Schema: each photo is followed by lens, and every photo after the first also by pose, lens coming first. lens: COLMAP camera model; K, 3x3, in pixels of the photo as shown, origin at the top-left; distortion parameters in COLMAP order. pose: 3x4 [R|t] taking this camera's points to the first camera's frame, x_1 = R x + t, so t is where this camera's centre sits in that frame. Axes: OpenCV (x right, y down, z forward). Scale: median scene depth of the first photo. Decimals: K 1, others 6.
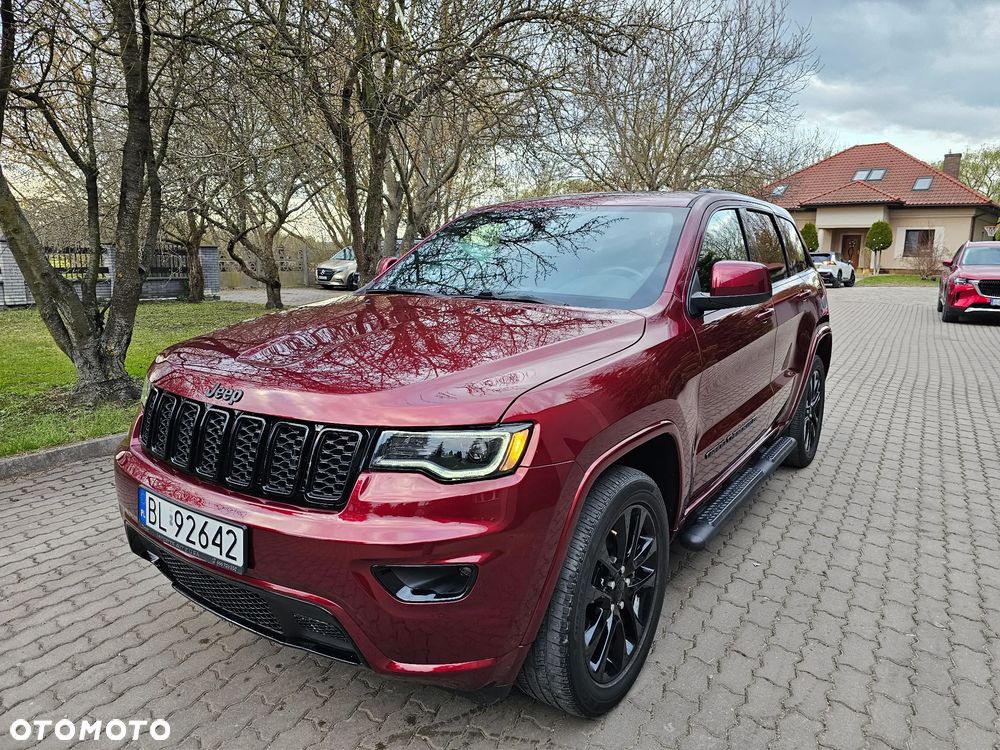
lens RADIAL K [[668.6, 0, 500.0], [0, 668.6, 375.0], [0, 0, 1]] dist [0.055711, -0.051687]
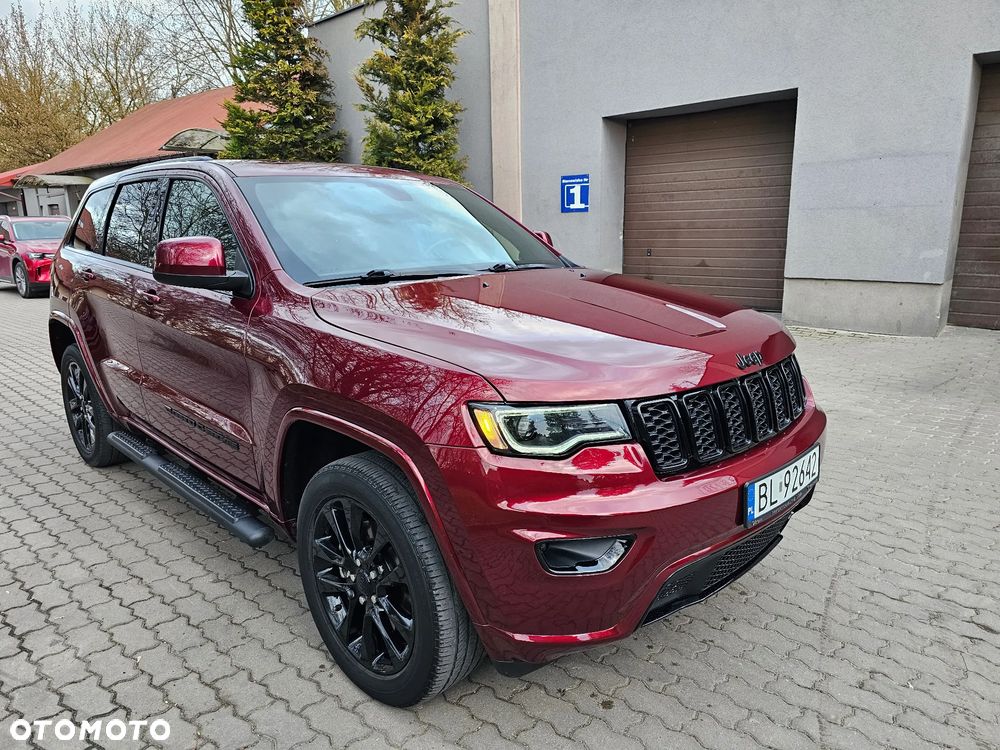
lens RADIAL K [[668.4, 0, 494.7], [0, 668.4, 382.1], [0, 0, 1]] dist [0.057474, -0.052376]
pose [[0.177840, -0.235030, 0.955580, -0.919246], [0.191390, 0.960778, 0.200689, -0.139518], [-0.965268, 0.147198, 0.215847, 0.714624]]
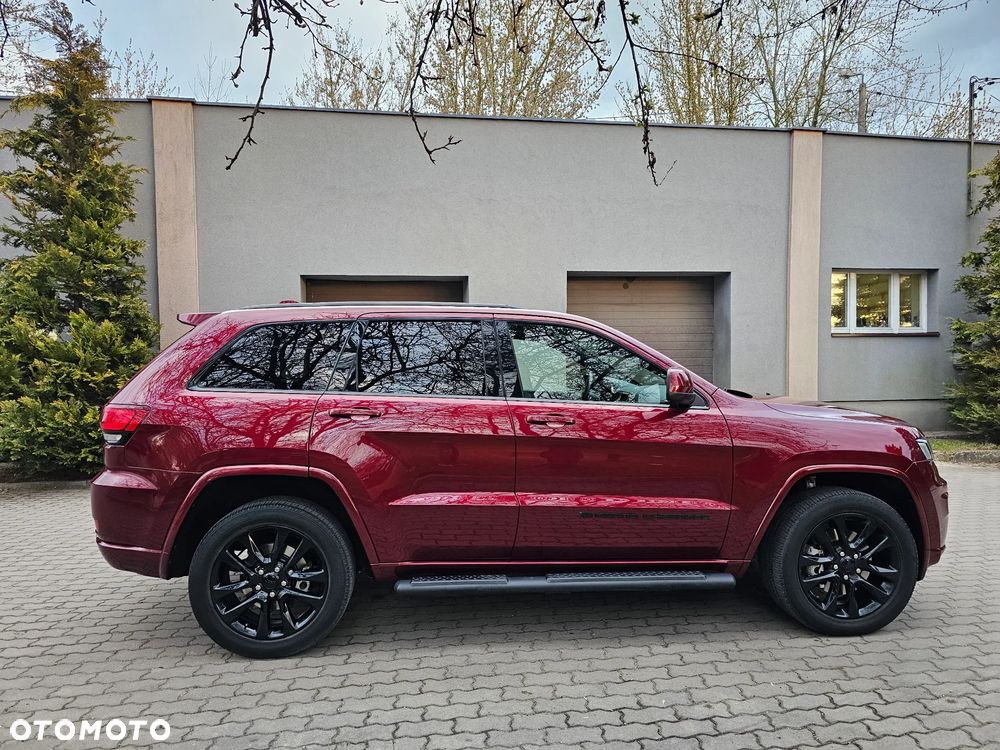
lens RADIAL K [[666.7, 0, 490.1], [0, 666.7, 383.6], [0, 0, 1]] dist [0.058638, -0.050798]
pose [[-0.641348, -0.021406, 0.766952, -0.833887], [0.141283, 0.979222, 0.145475, -0.389475], [-0.754130, 0.201657, -0.624998, 2.107889]]
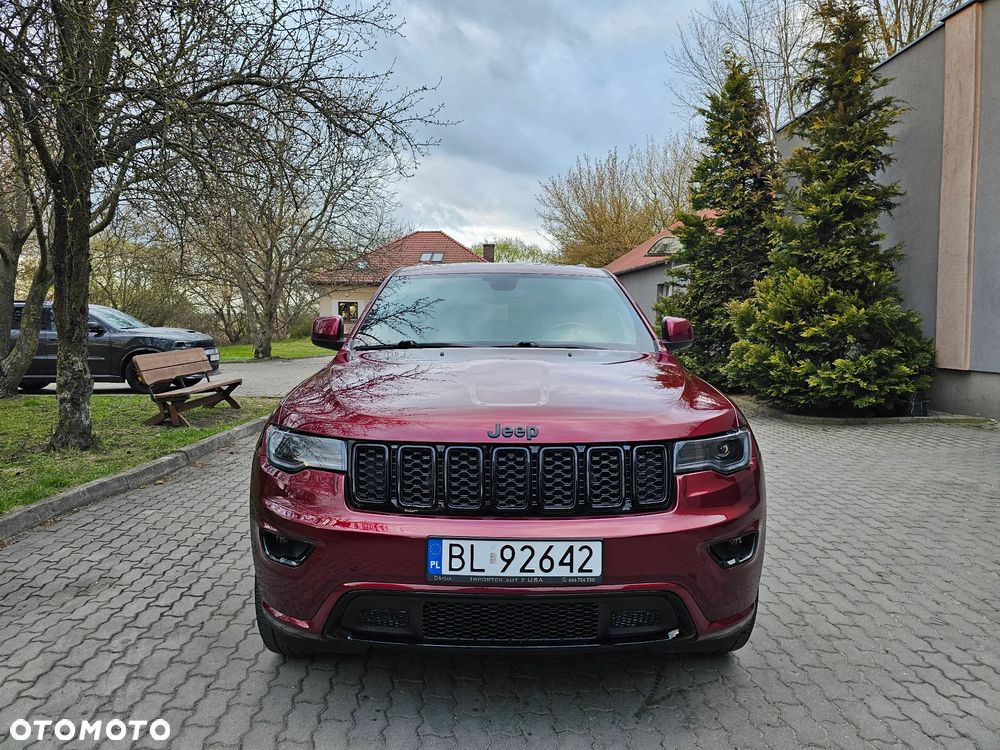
lens RADIAL K [[668.4, 0, 494.7], [0, 668.4, 382.1], [0, 0, 1]] dist [0.057474, -0.052376]
pose [[0.816865, -0.055113, 0.574190, -0.643476], [0.106830, 0.992659, -0.056701, 0.003735], [-0.566850, 0.107658, 0.816756, 0.080087]]
